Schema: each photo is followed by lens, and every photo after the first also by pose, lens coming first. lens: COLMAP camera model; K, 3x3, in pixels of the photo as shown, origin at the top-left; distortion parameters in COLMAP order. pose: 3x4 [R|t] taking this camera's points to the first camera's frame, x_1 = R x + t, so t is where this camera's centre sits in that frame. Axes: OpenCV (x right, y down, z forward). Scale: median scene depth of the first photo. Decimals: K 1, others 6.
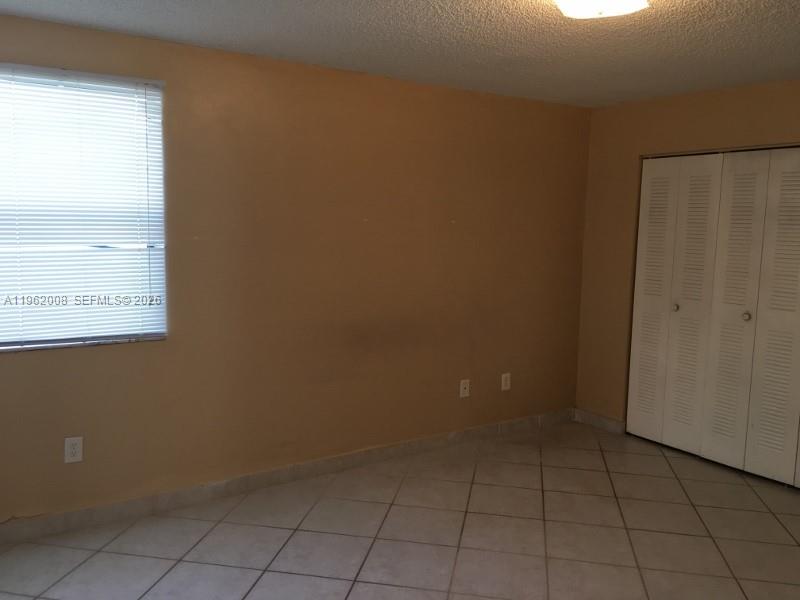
lens RADIAL K [[686.2, 0, 400.0], [0, 686.2, 300.0], [0, 0, 1]] dist [0.077346, -0.091540]
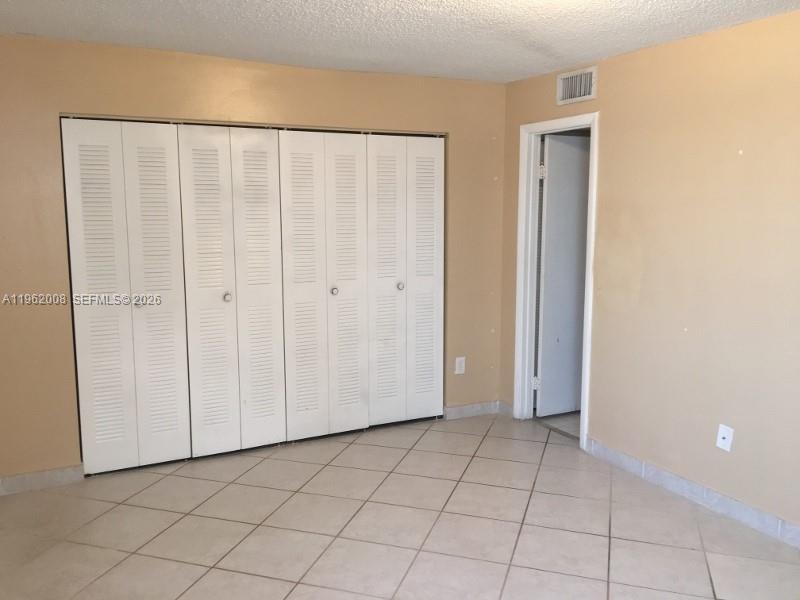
lens RADIAL K [[686.2, 0, 400.0], [0, 686.2, 300.0], [0, 0, 1]] dist [0.077346, -0.091540]
pose [[0.126359, -0.162122, 0.978647, -0.412873], [0.124139, 0.981384, 0.146547, -0.082855], [-0.984187, 0.102970, 0.144132, 0.607148]]
